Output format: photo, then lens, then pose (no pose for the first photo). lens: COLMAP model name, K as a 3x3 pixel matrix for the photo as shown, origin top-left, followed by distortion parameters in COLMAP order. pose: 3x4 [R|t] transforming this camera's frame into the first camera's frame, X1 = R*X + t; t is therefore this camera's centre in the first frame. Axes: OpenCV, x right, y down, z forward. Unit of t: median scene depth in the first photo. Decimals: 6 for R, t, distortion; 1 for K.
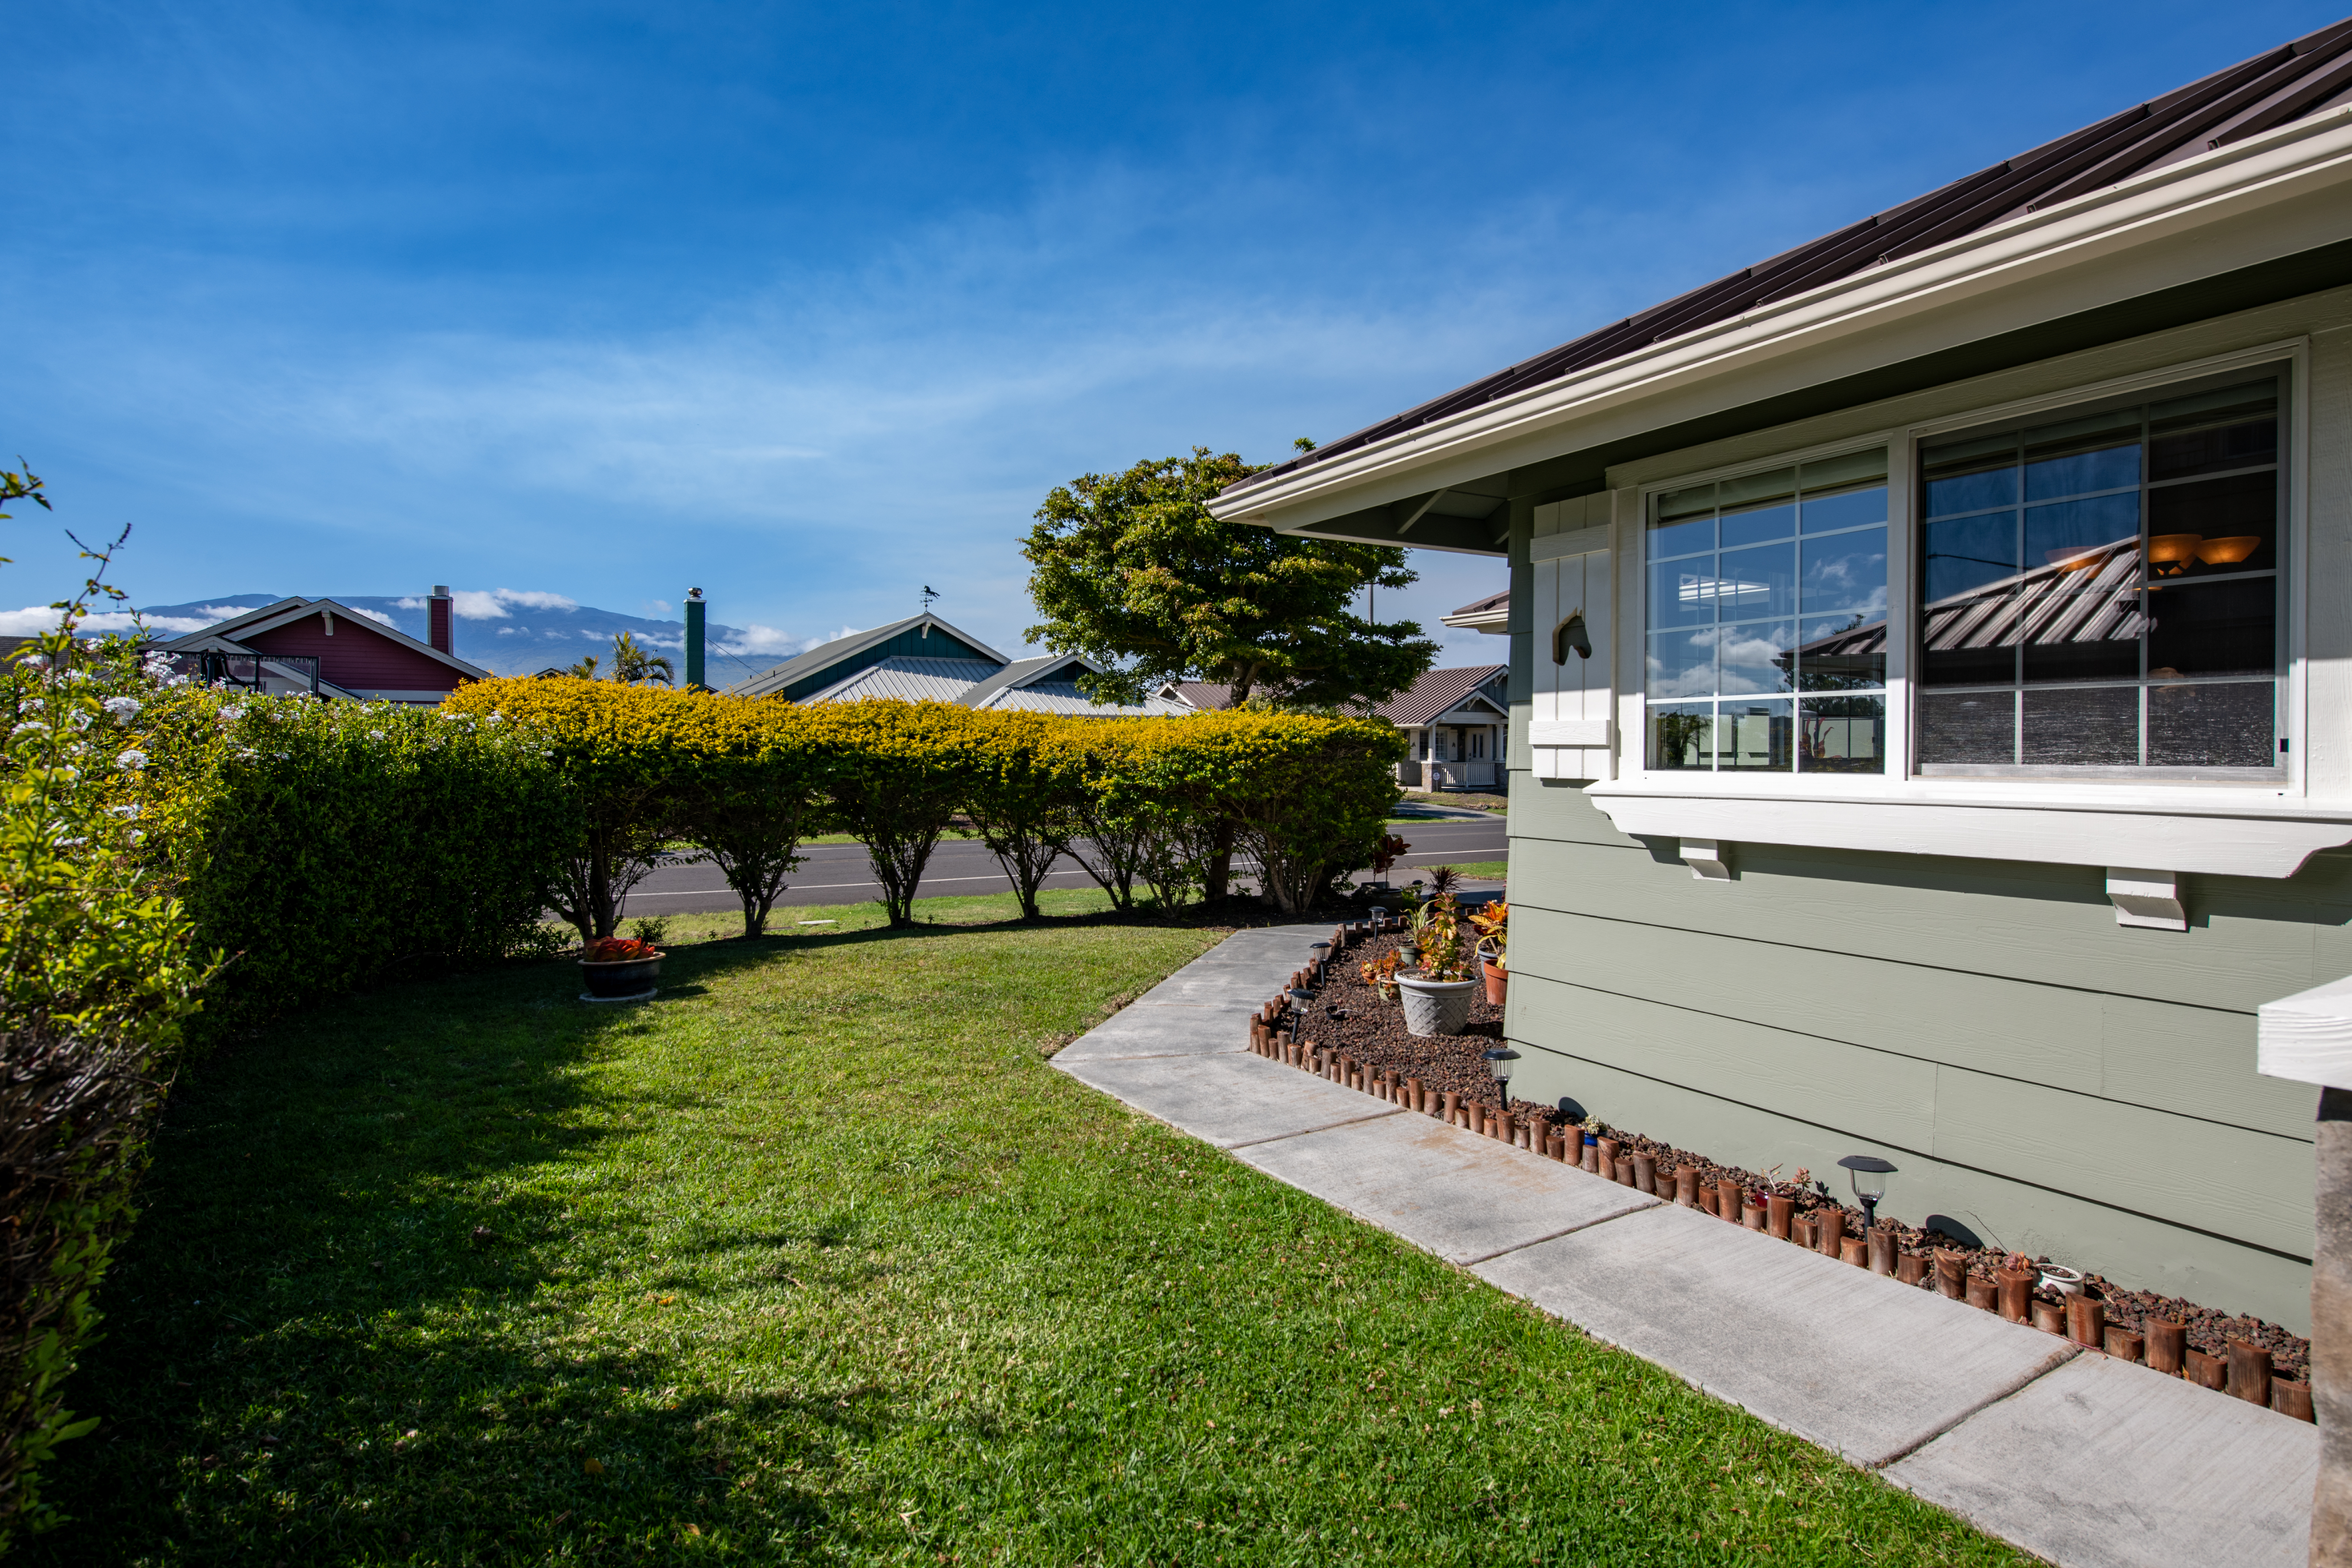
lens RADIAL K [[1197.7, 0, 1182.3], [0, 1197.7, 772.1], [0, 0, 1]] dist [-0.000963, 0.000237]
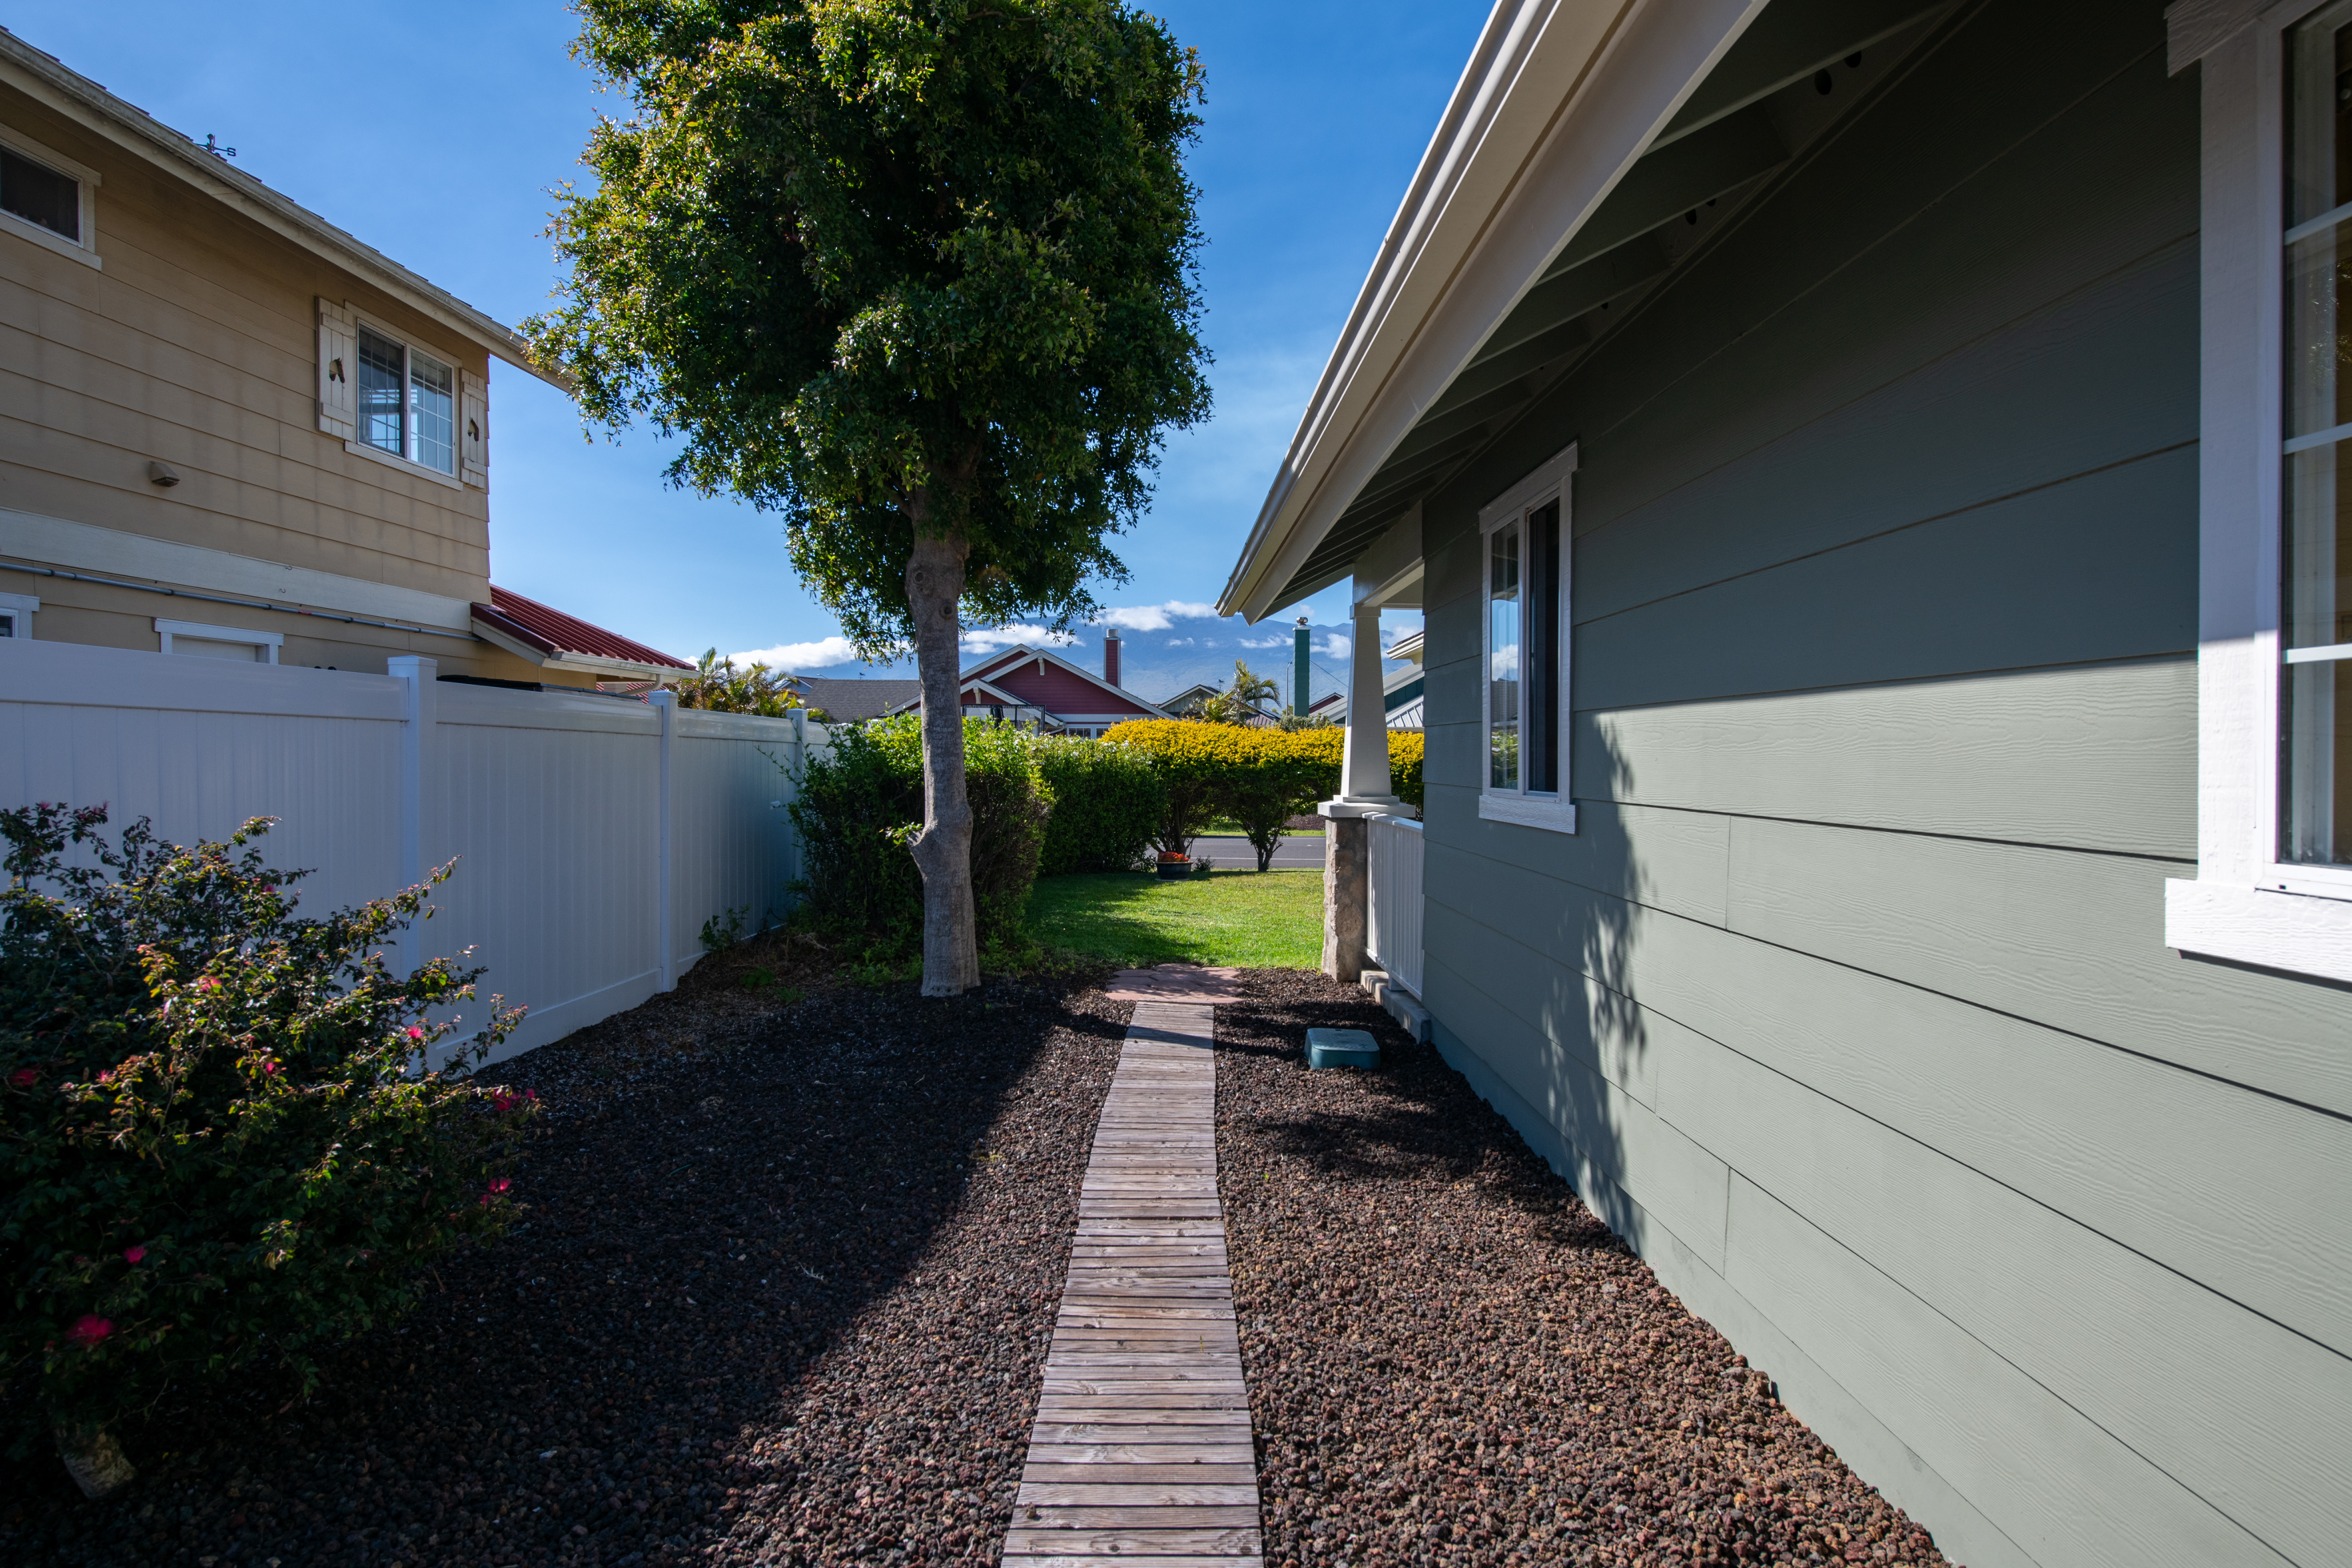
lens RADIAL K [[1369.9, 0, 1173.7], [0, 1369.9, 778.4], [0, 0, 1]] dist [0.001538, 0.001121]
pose [[0.871475, 0.009492, -0.490348, 0.511005], [-0.011793, 0.999929, -0.001602, 0.011531], [0.490298, 0.007179, 0.871526, -0.785667]]
